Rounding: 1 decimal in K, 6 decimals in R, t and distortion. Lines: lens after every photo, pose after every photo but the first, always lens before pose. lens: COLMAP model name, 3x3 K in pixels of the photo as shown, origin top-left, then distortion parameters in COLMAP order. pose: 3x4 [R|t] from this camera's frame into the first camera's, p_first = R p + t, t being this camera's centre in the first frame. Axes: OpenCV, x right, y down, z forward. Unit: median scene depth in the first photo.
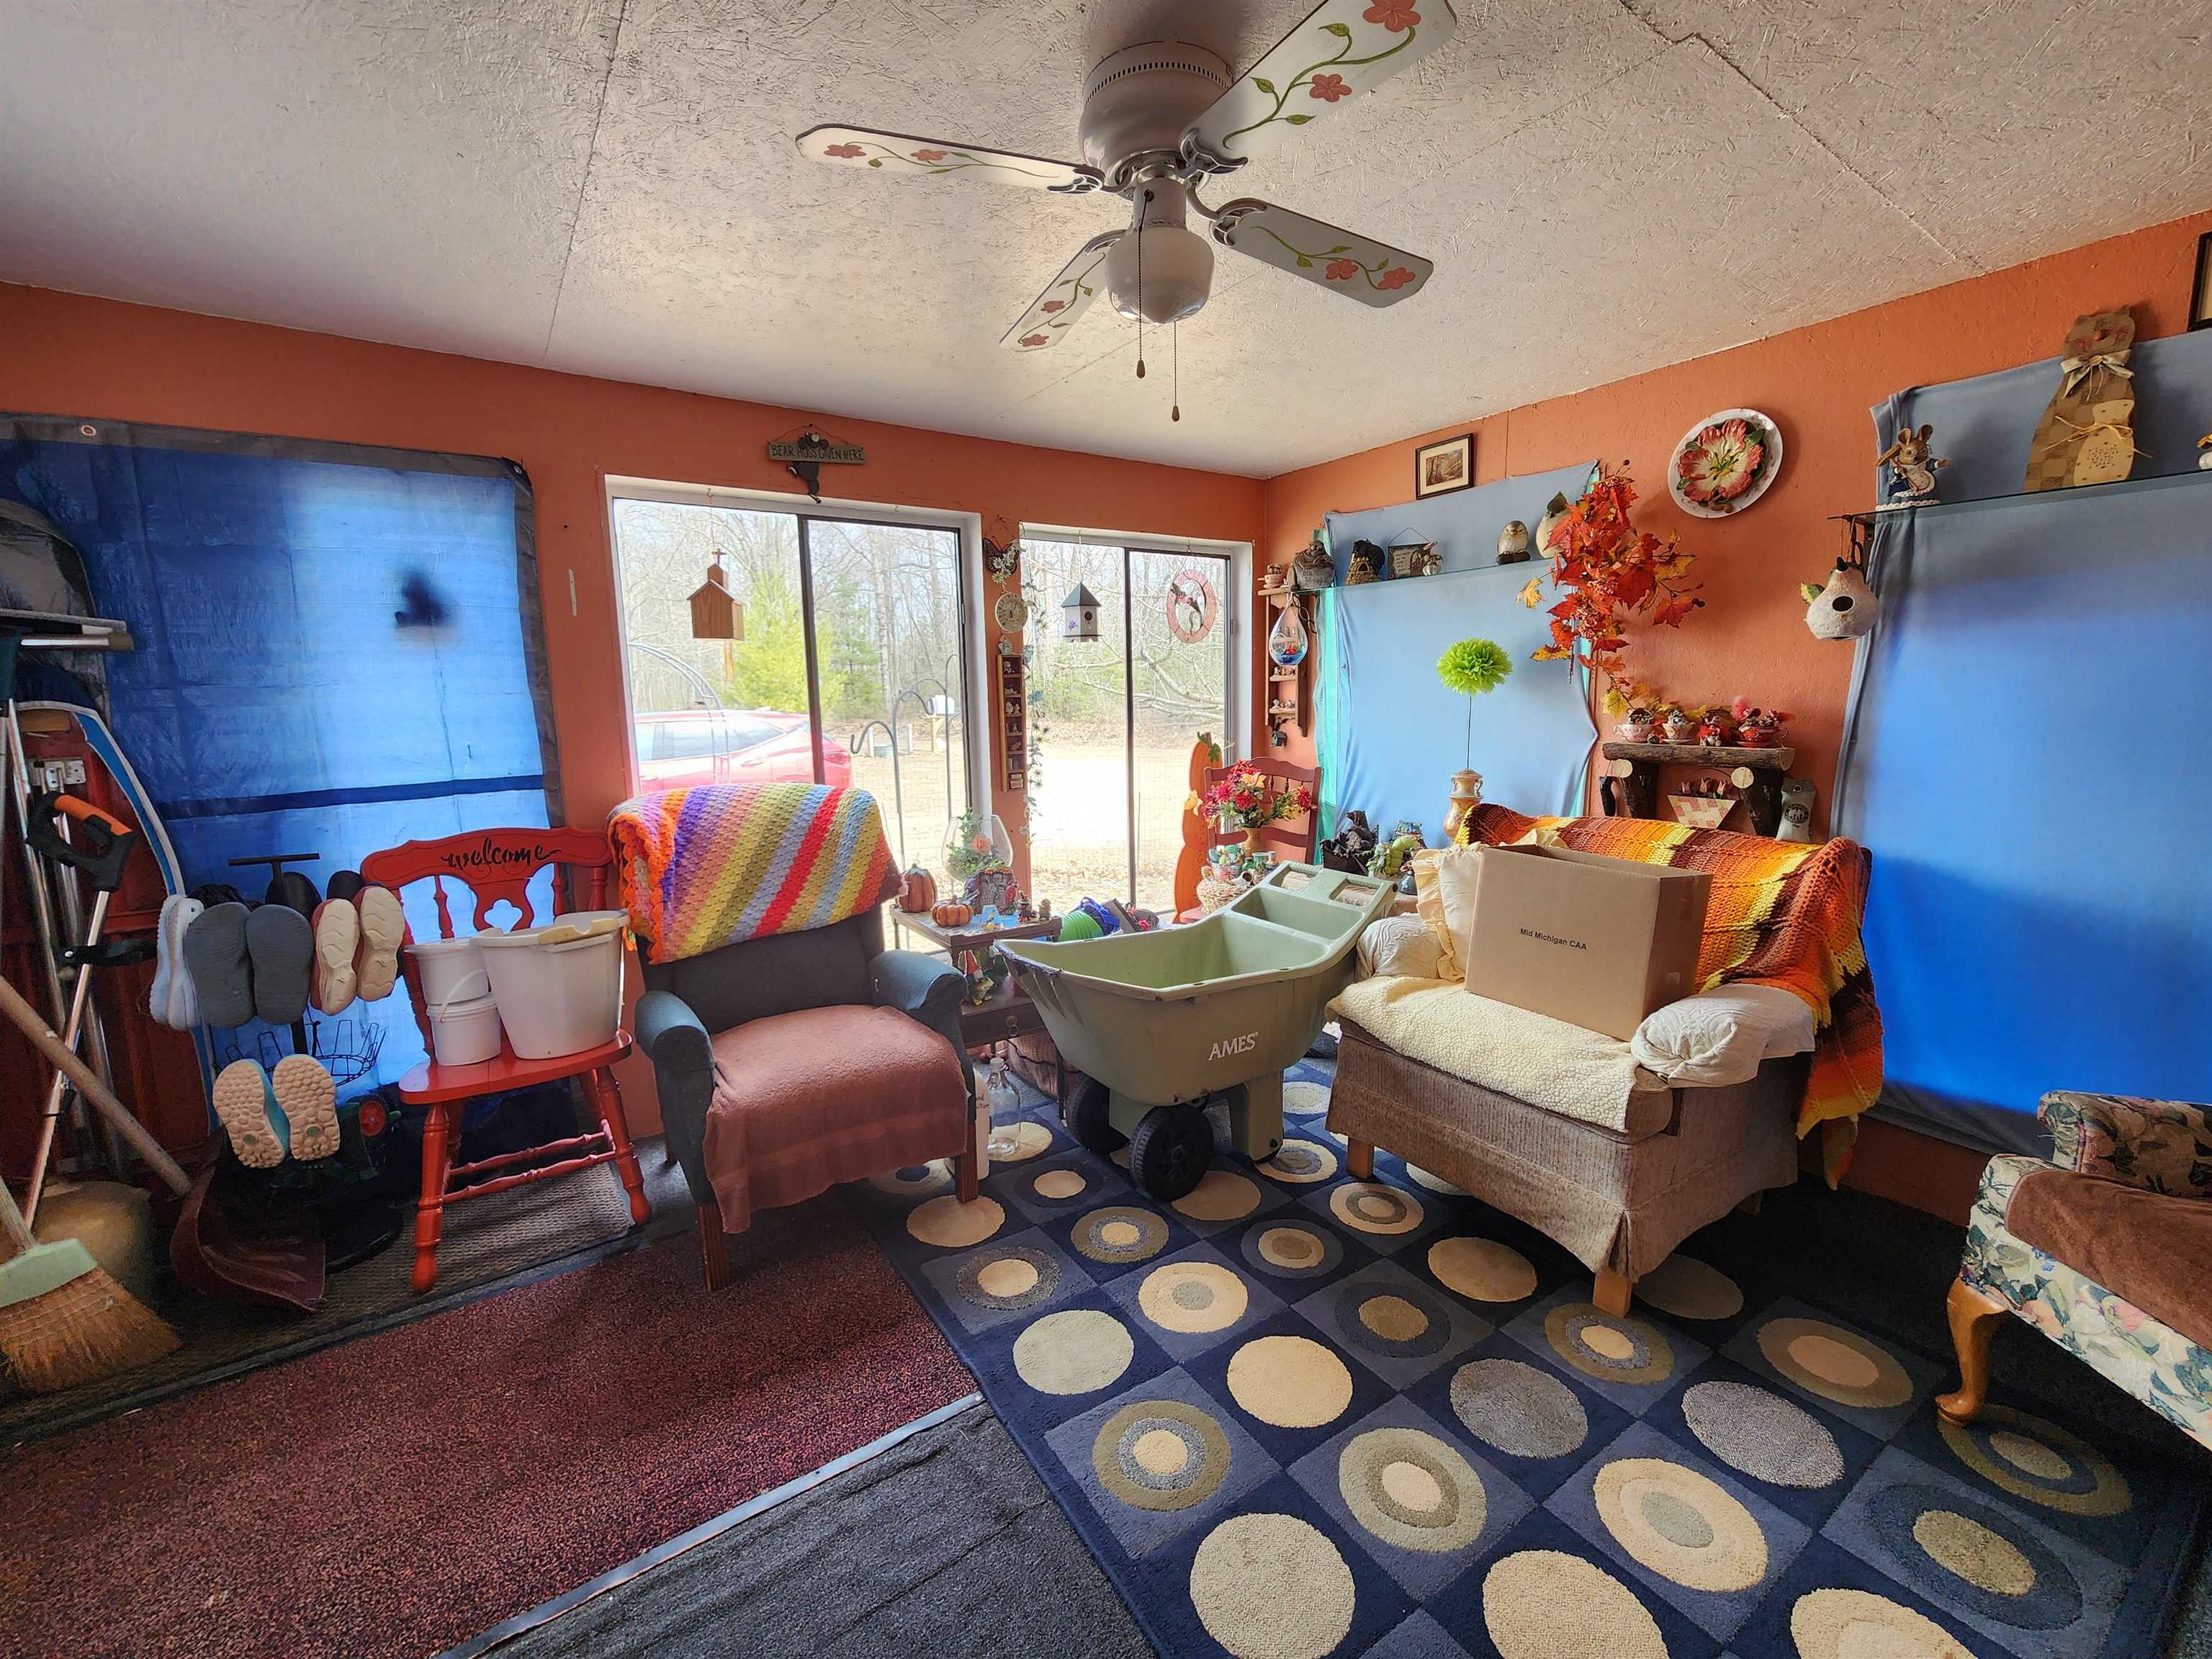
lens RADIAL K [[909.2, 0, 1089.6], [0, 909.2, 826.4], [0, 0, 1]] dist [-0.004320, 0.001547]
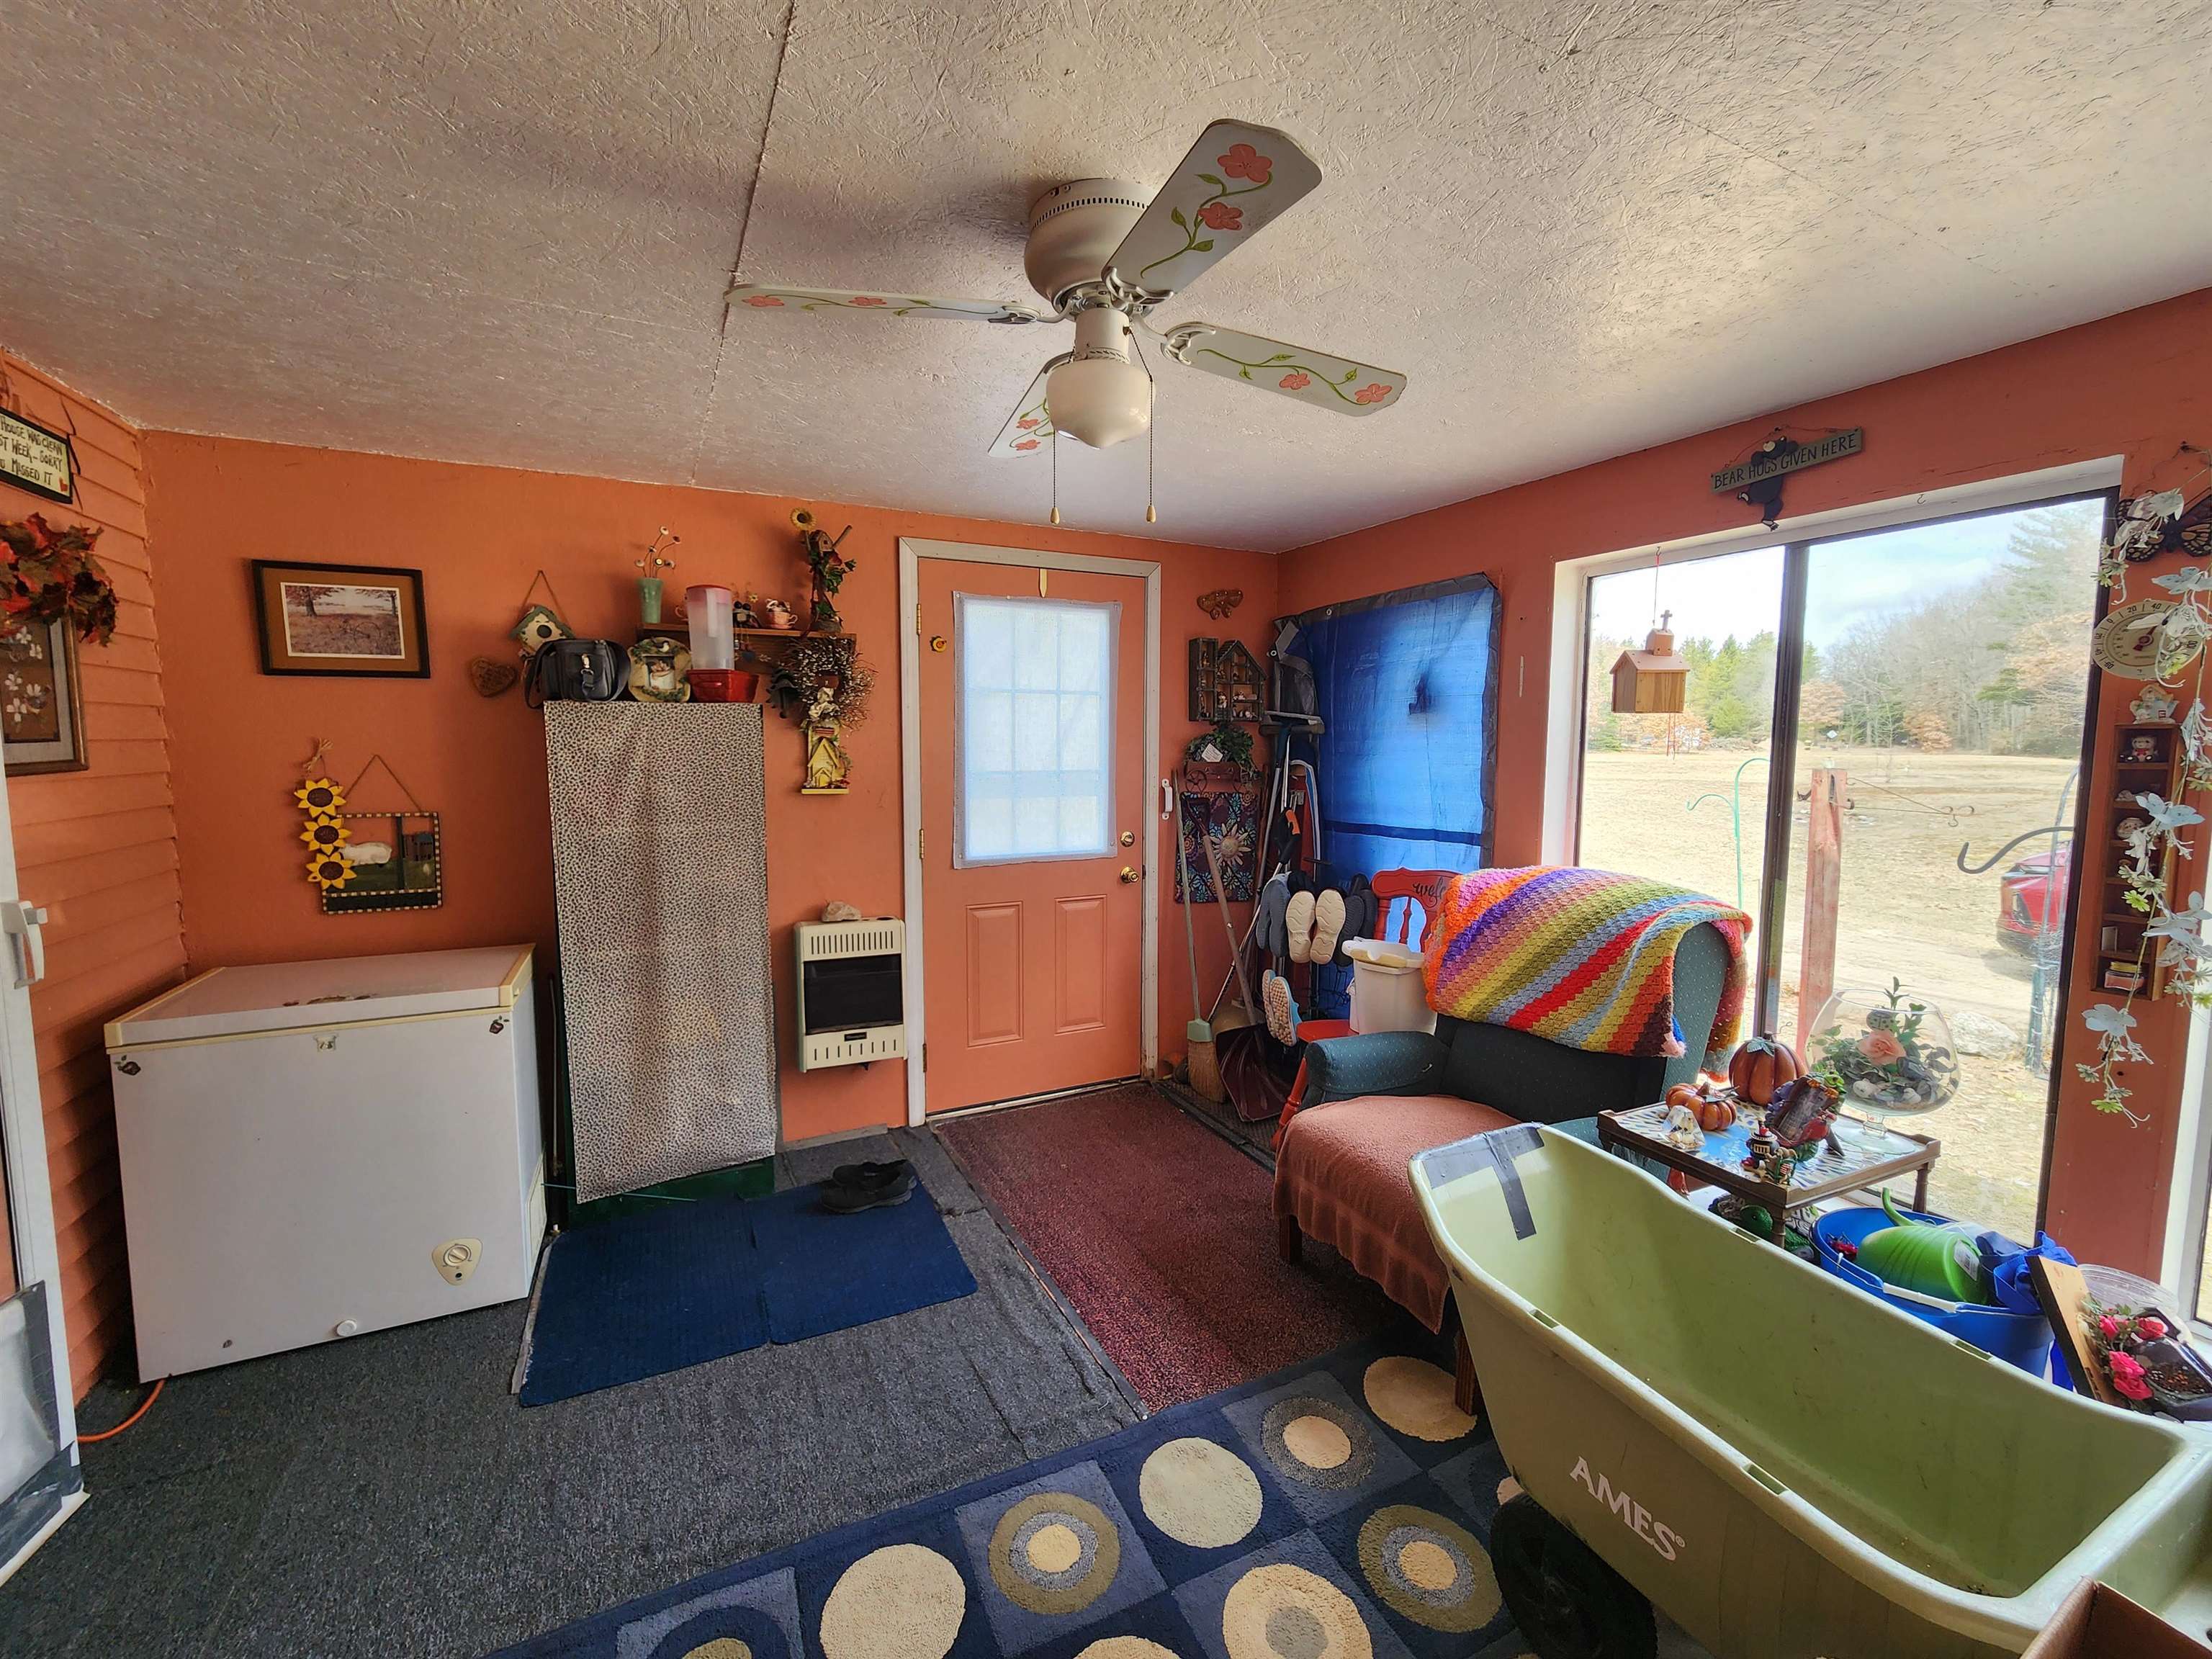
lens RADIAL K [[909.2, 0, 1103.0], [0, 909.2, 823.4], [0, 0, 1]] dist [-0.004320, 0.001547]
pose [[-0.130808, 0.111585, -0.985108, 0.647072], [-0.139979, 0.981613, 0.129777, -0.162481], [0.981476, 0.154870, -0.112783, 0.687831]]
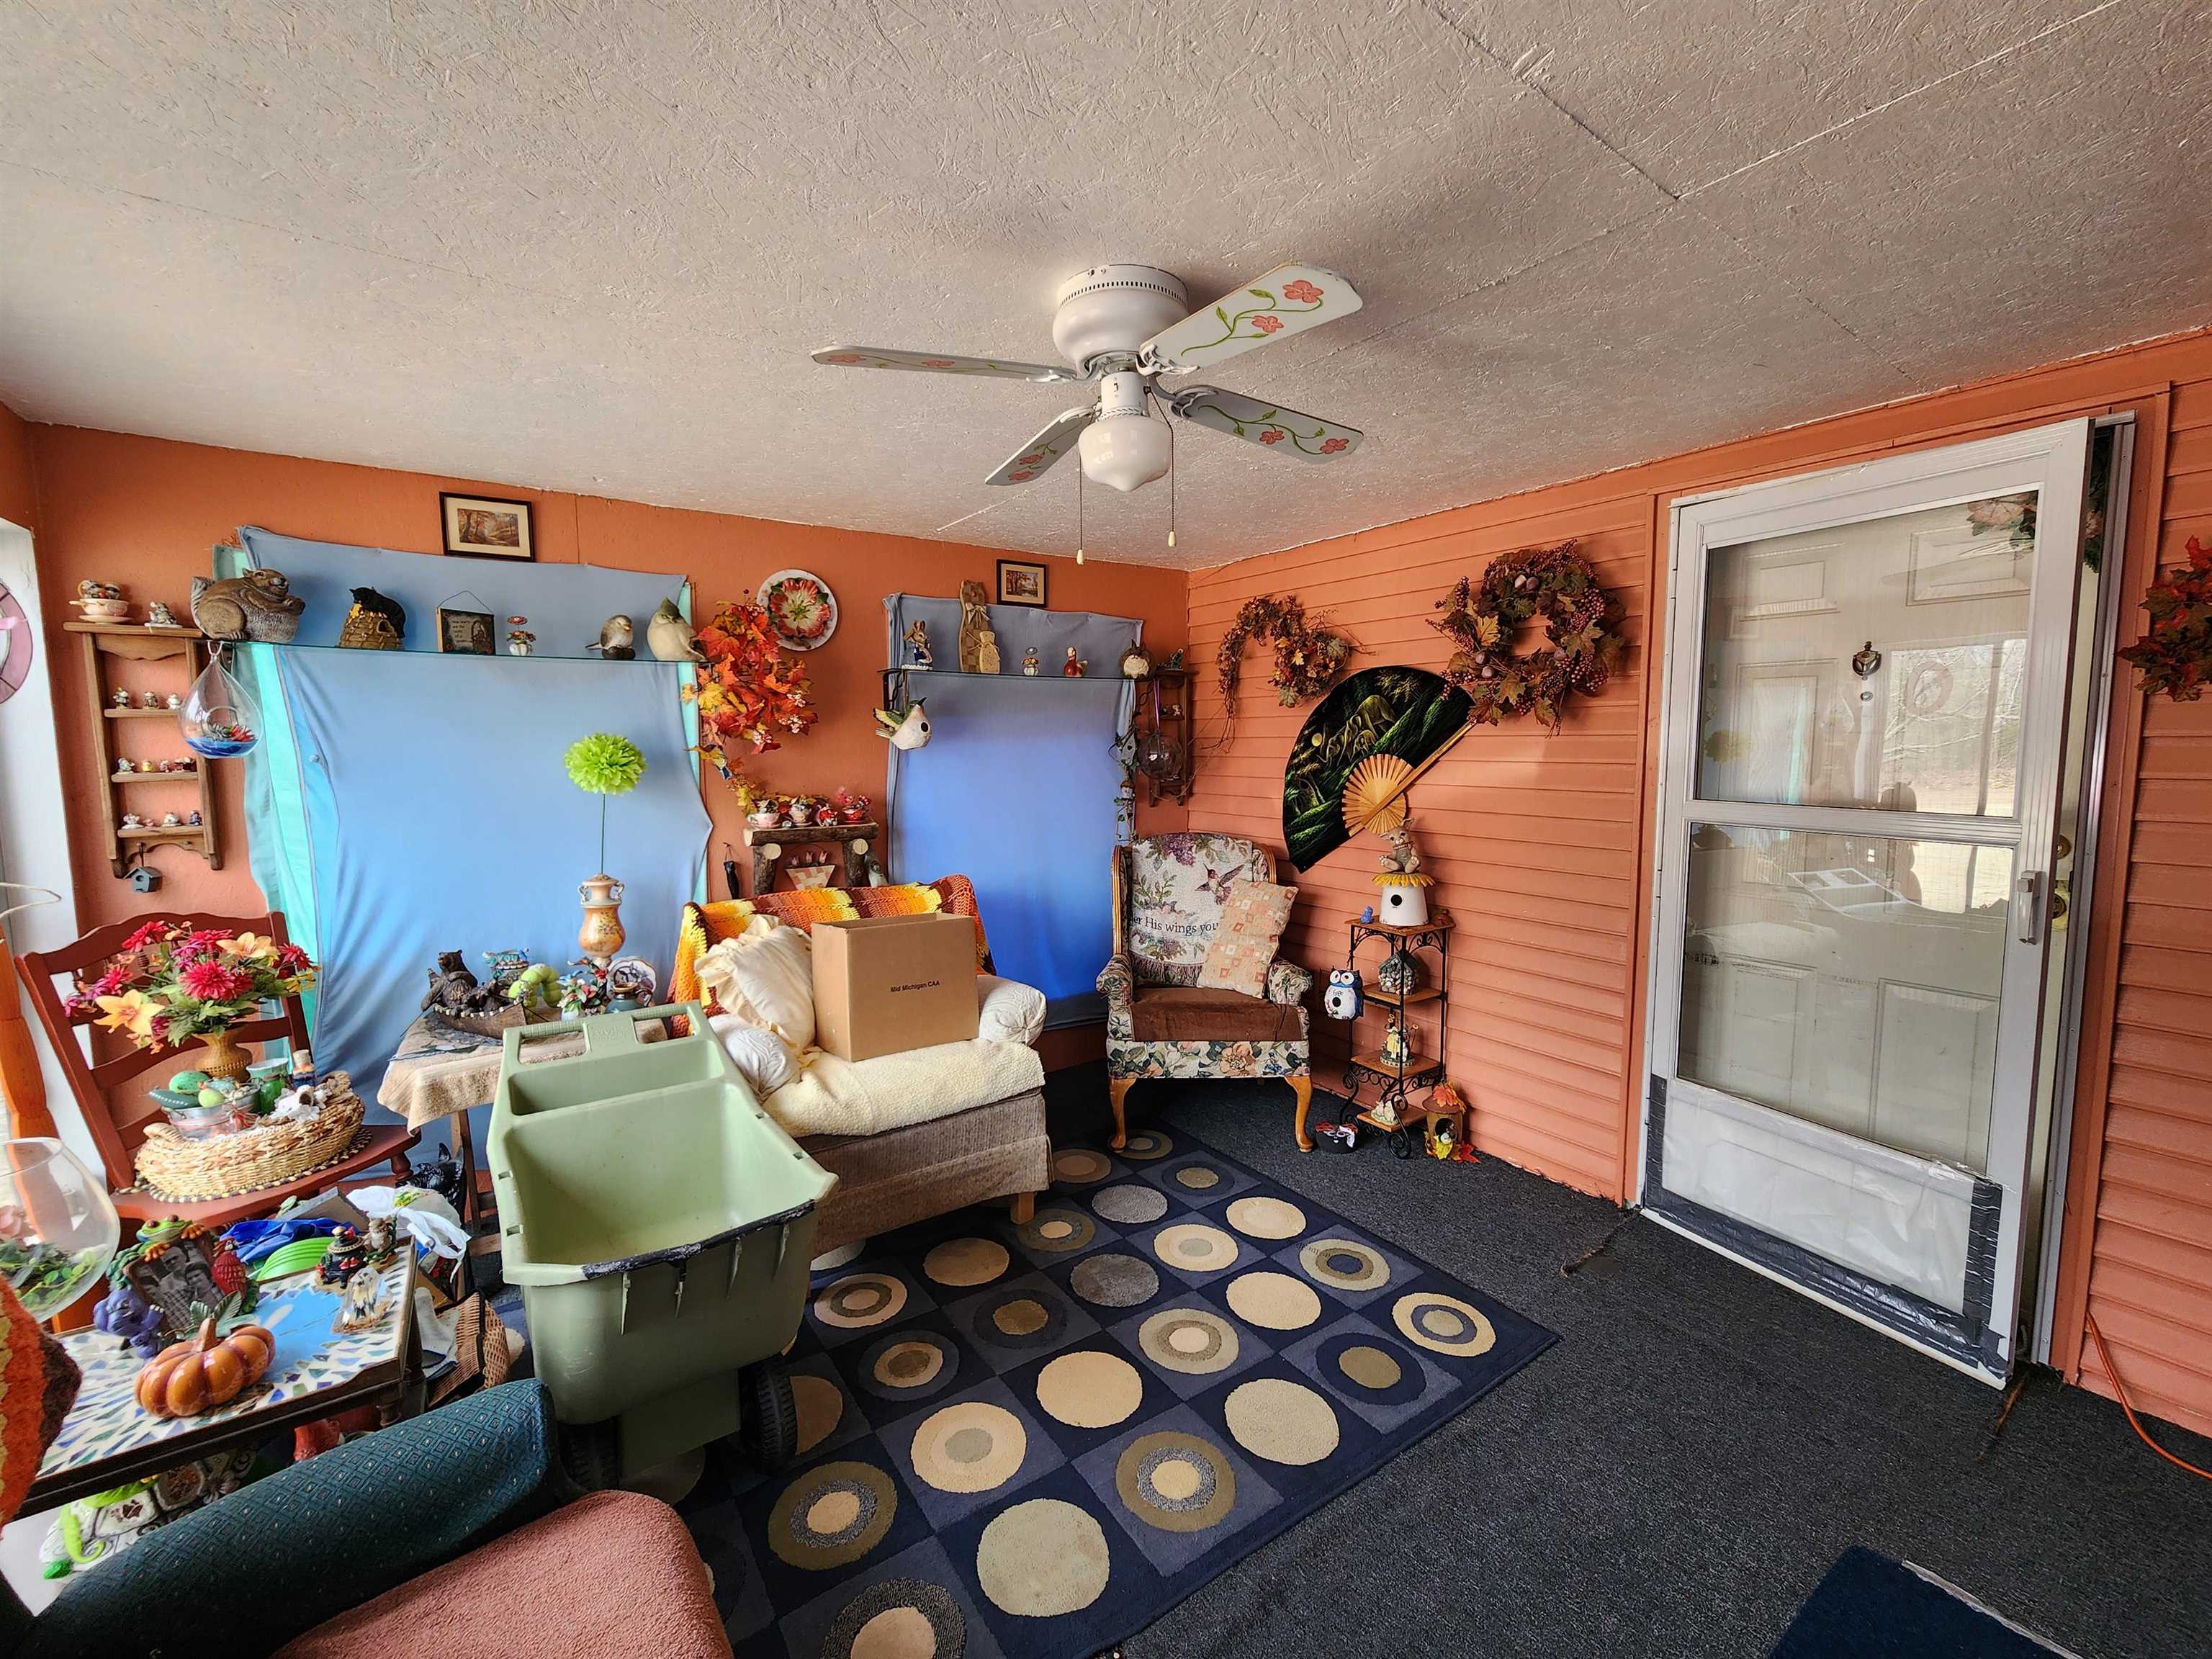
lens RADIAL K [[909.2, 0, 1105.6], [0, 909.2, 827.6], [0, 0, 1]] dist [-0.004320, 0.001547]
pose [[-0.035096, -0.076939, 0.996418, -0.637946], [0.153282, 0.984821, 0.081442, -0.133833], [-0.987559, 0.155591, -0.022770, 0.650690]]
